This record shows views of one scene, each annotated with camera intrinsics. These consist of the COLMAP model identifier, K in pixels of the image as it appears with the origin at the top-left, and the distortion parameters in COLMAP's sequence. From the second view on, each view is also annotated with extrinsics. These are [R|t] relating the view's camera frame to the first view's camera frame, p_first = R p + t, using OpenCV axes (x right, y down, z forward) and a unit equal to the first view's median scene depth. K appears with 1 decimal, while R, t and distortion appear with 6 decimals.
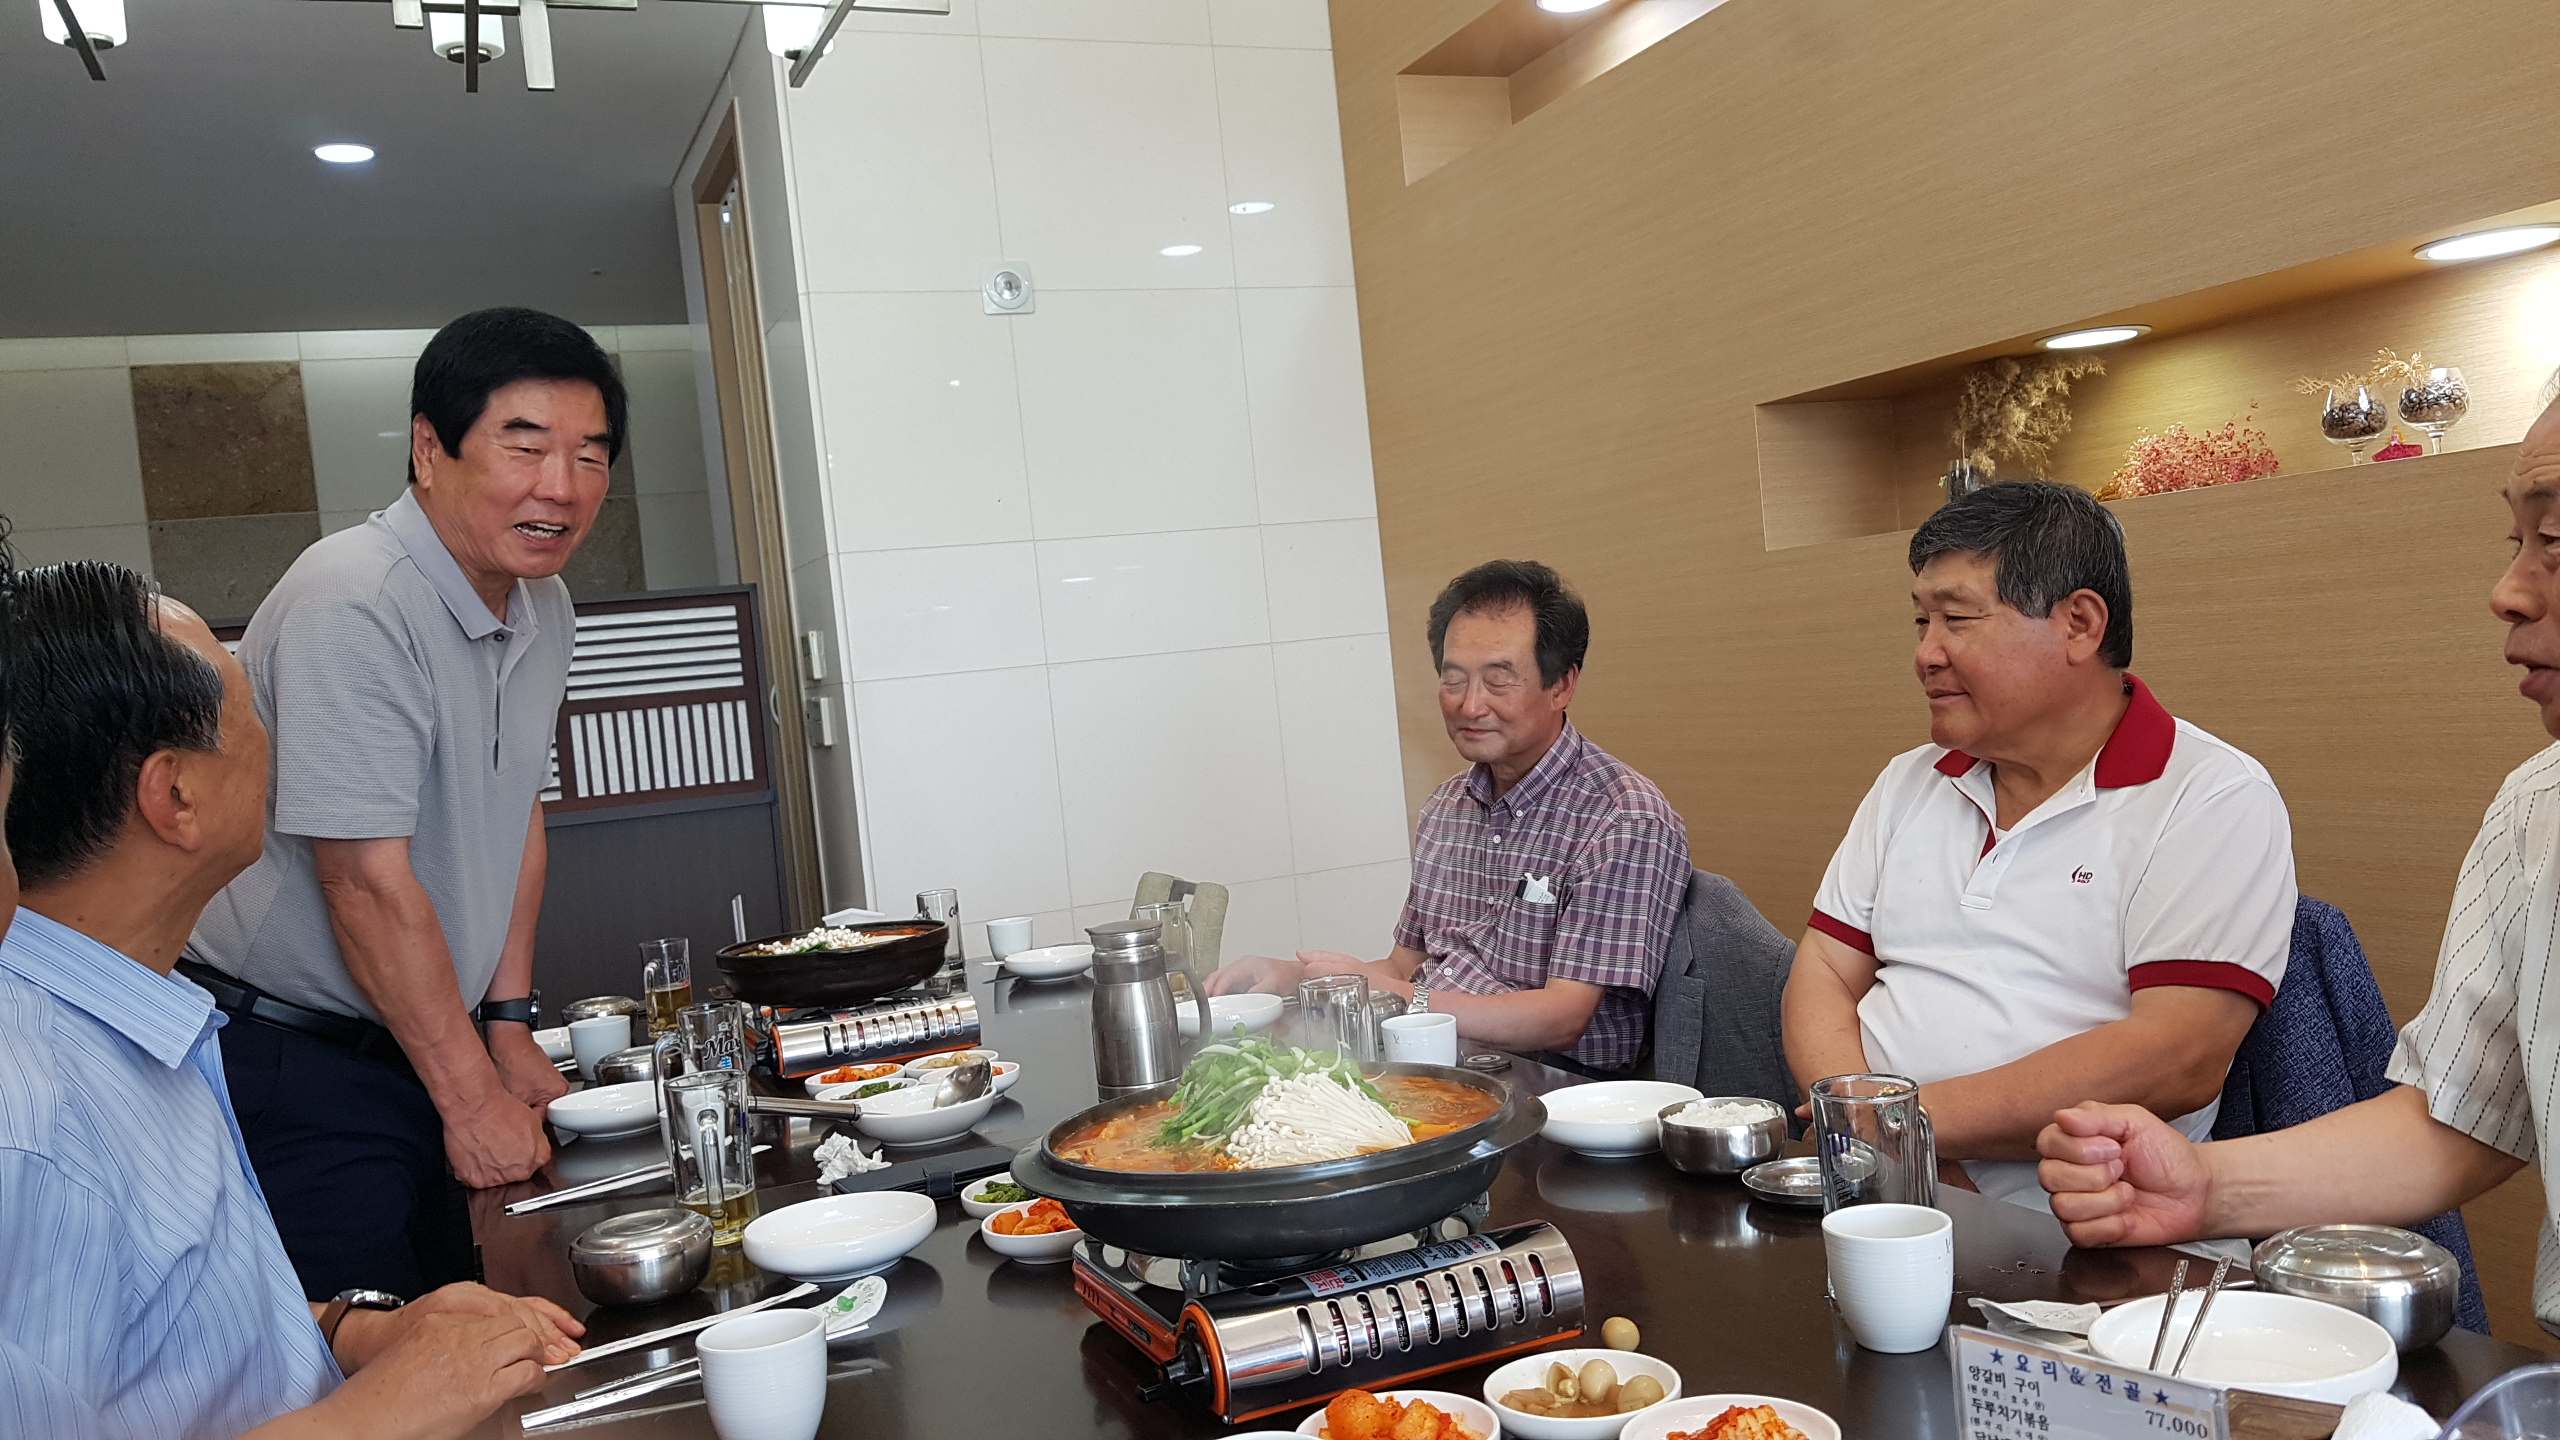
lens RADIAL K [[2019.2, 0, 1280.0], [0, 2019.2, 720.0], [0, 0, 1]] dist [0.082321, -0.115333]
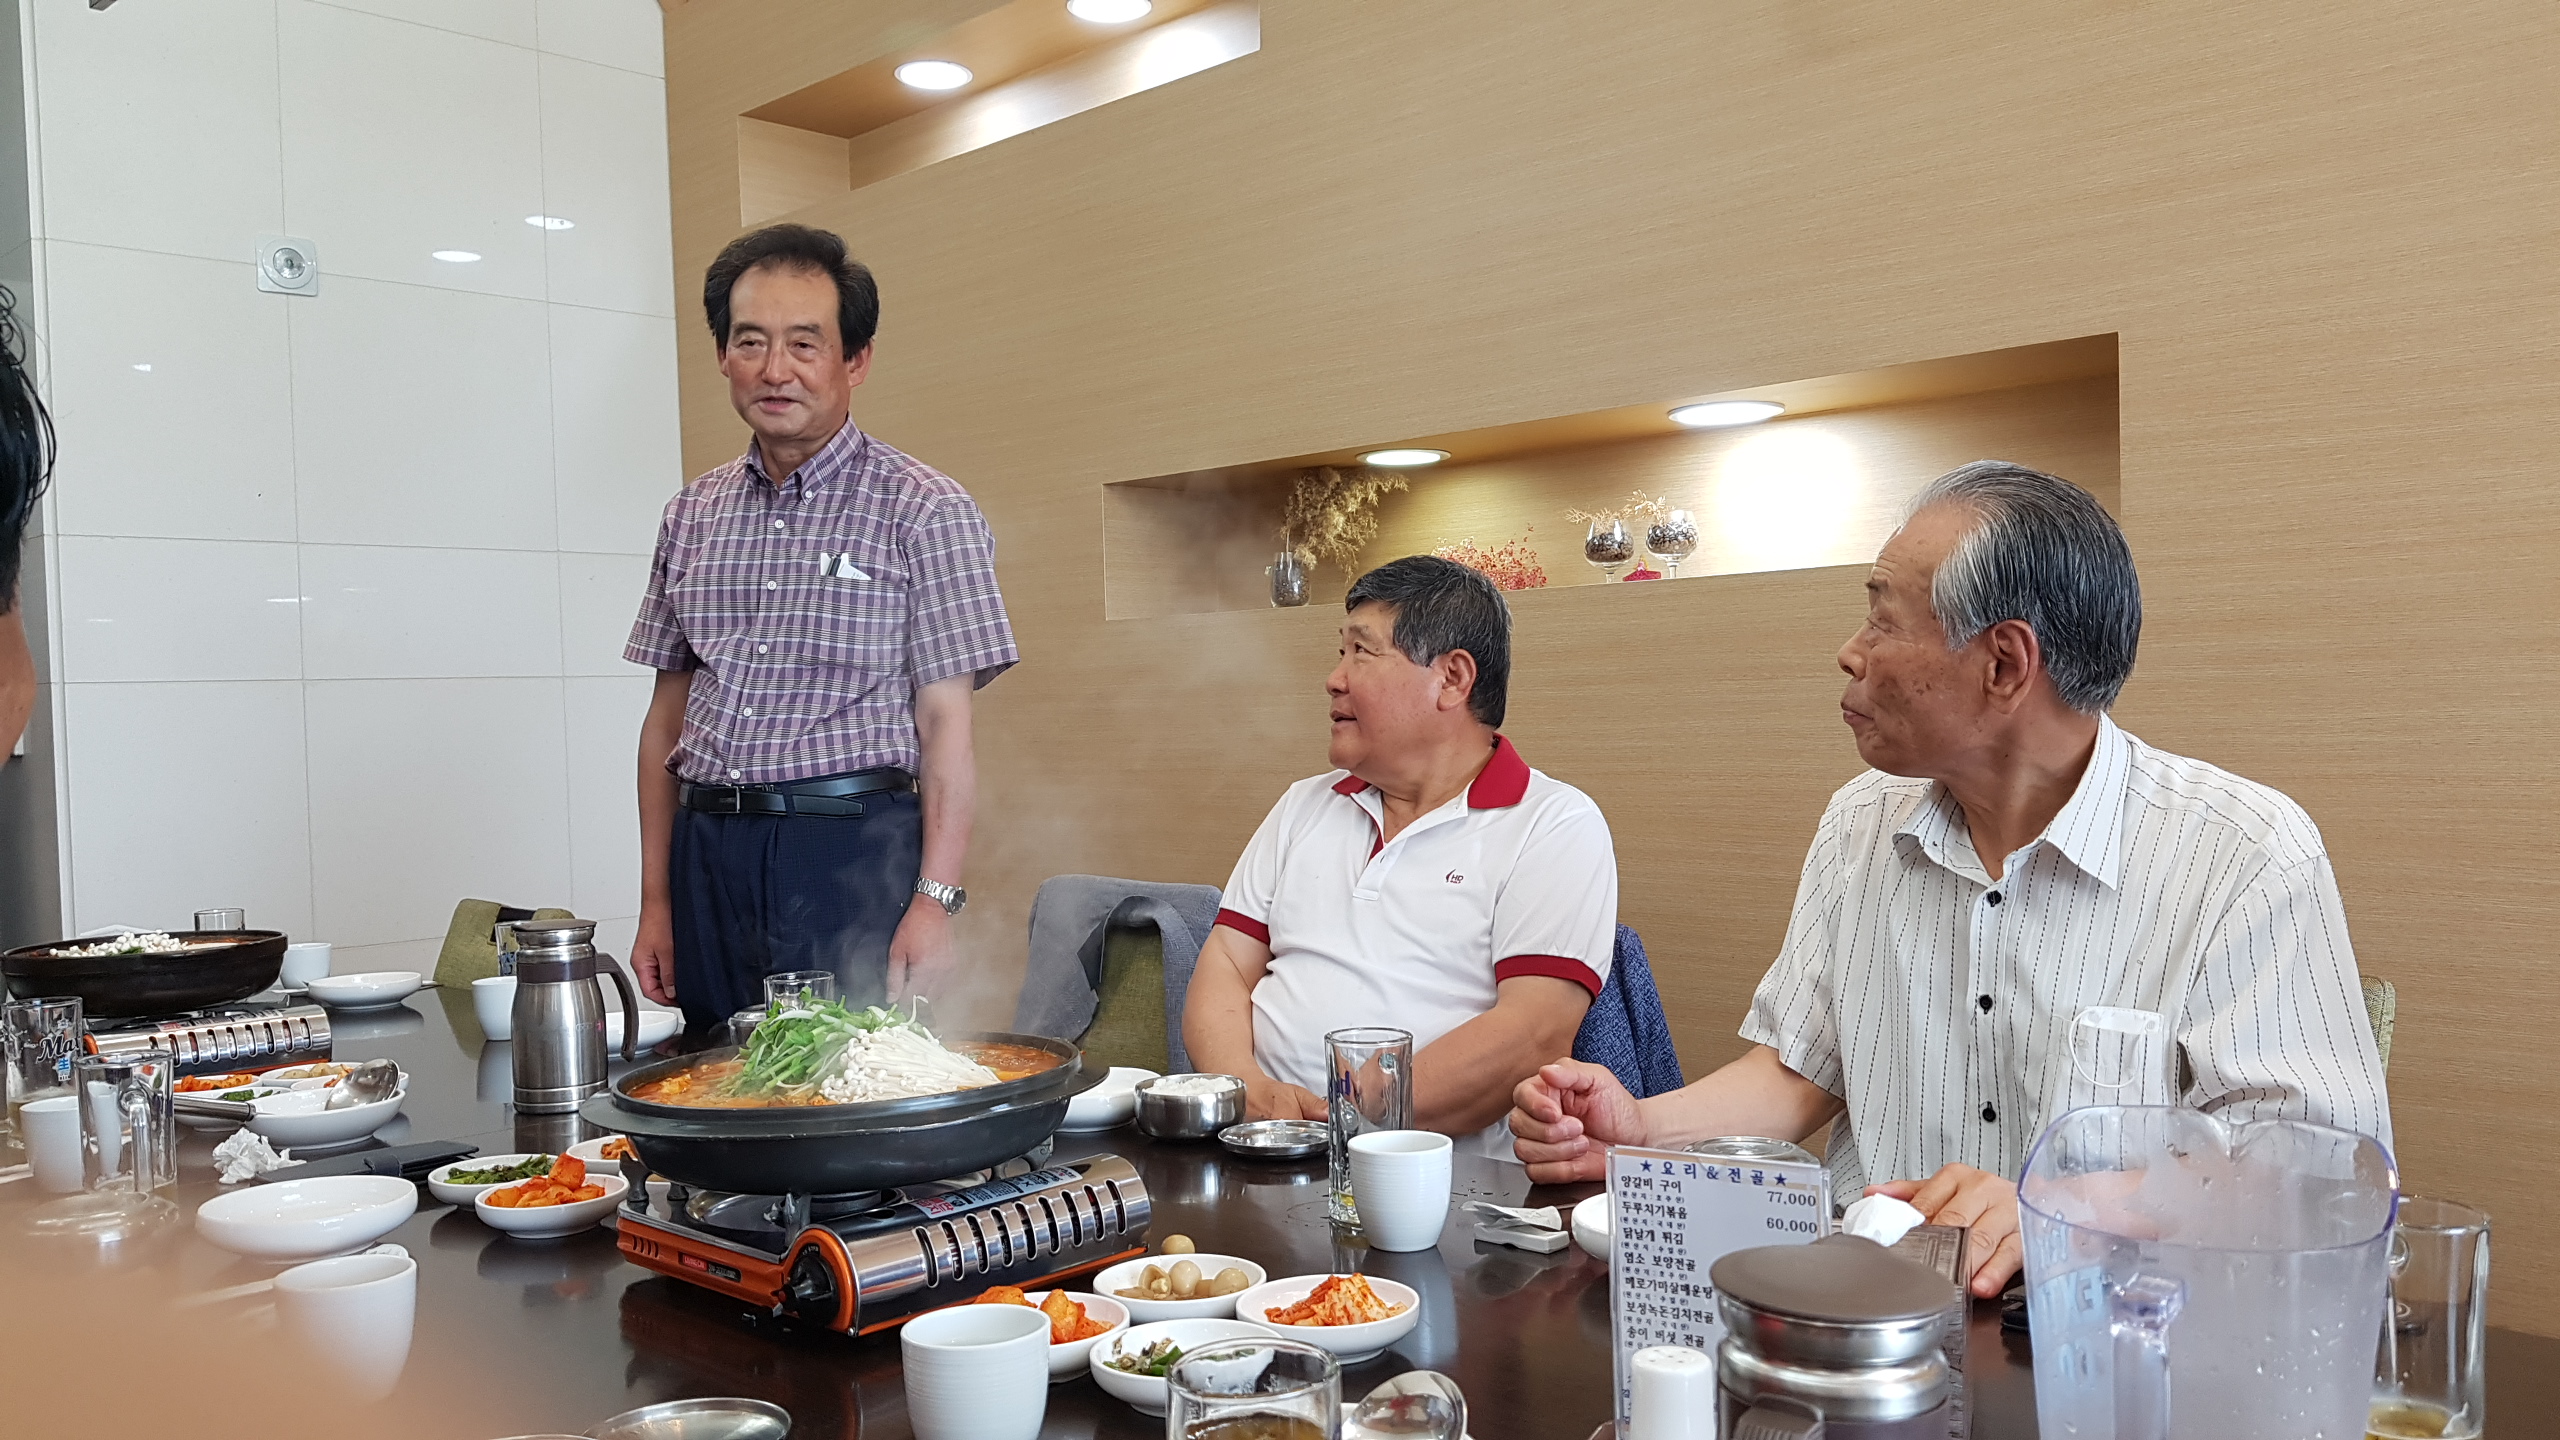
lens RADIAL K [[2019.3, 0, 1280.0], [0, 2019.3, 720.0], [0, 0, 1]] dist [0.174810, -0.361802]
pose [[0.923084, 0.068514, 0.378446, -0.116710], [-0.051722, 0.997180, -0.054373, 0.034783], [-0.381104, 0.030617, 0.924025, -0.036952]]
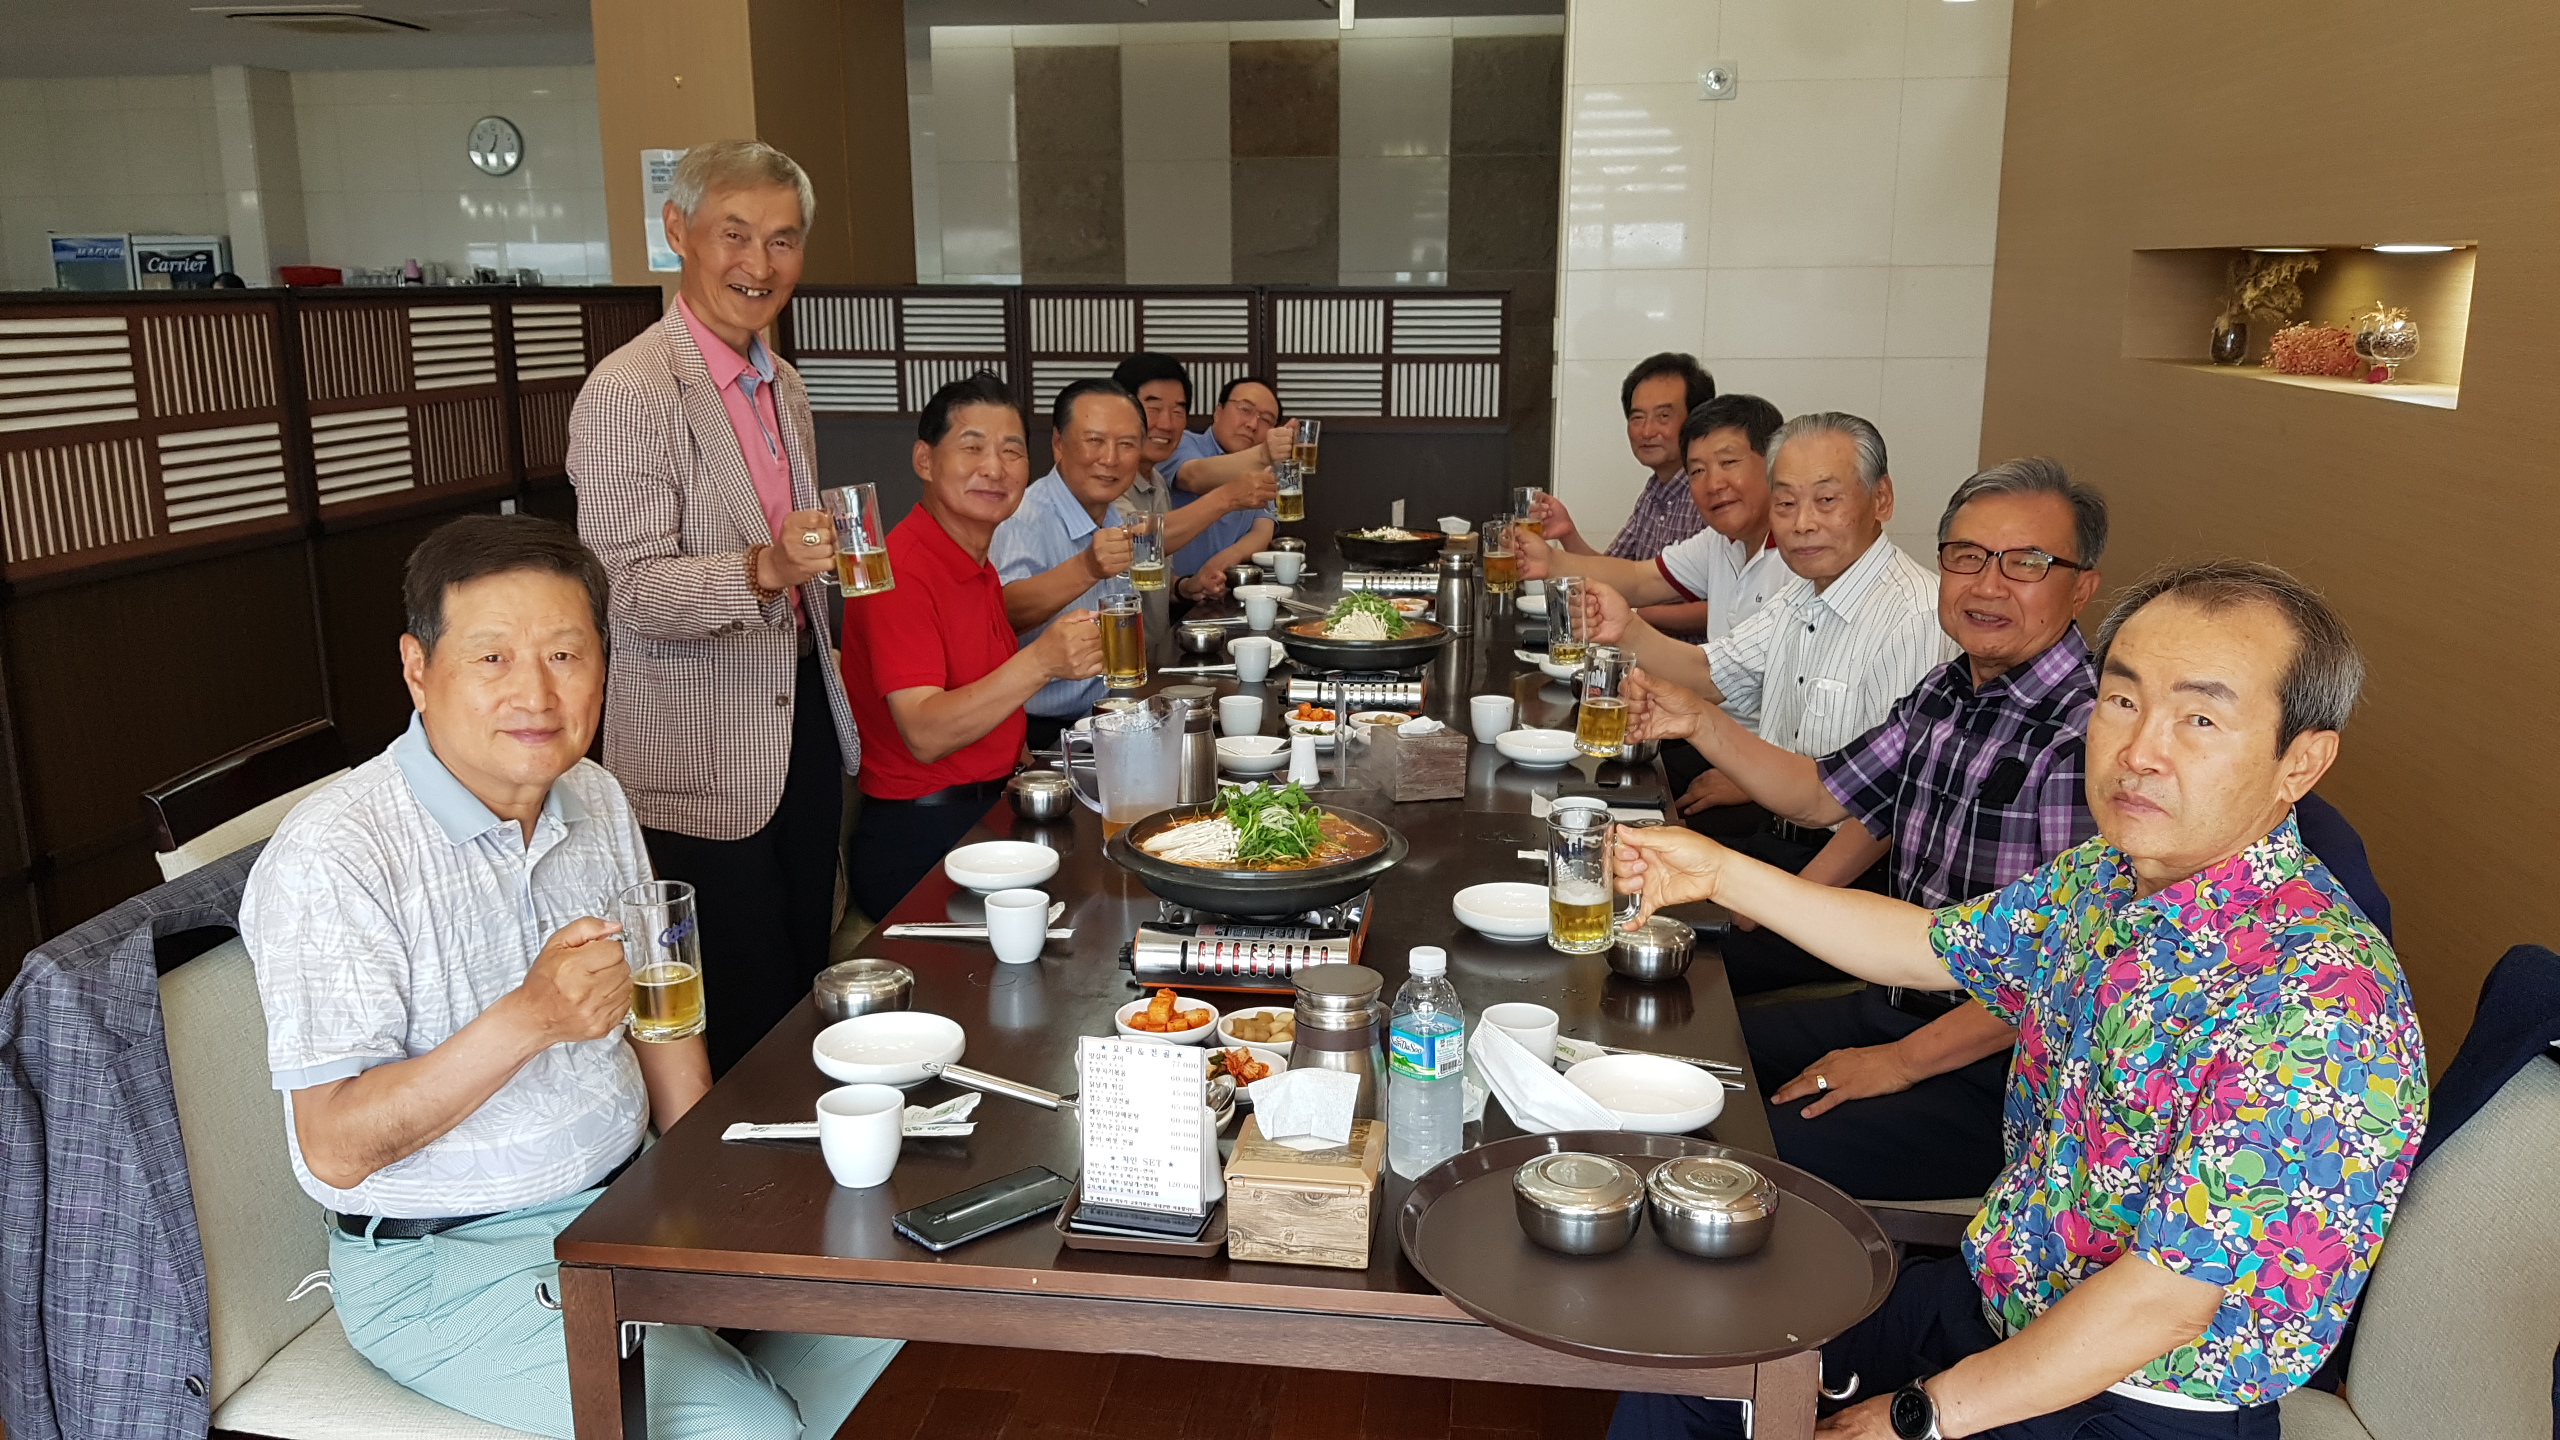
lens RADIAL K [[2019.2, 0, 1280.0], [0, 2019.2, 720.0], [0, 0, 1]] dist [0.082321, -0.115333]
pose [[0.862552, 0.198645, -0.465344, 0.669451], [-0.096043, 0.967267, 0.234882, -0.176283], [0.496770, -0.157905, 0.853396, -0.781946]]
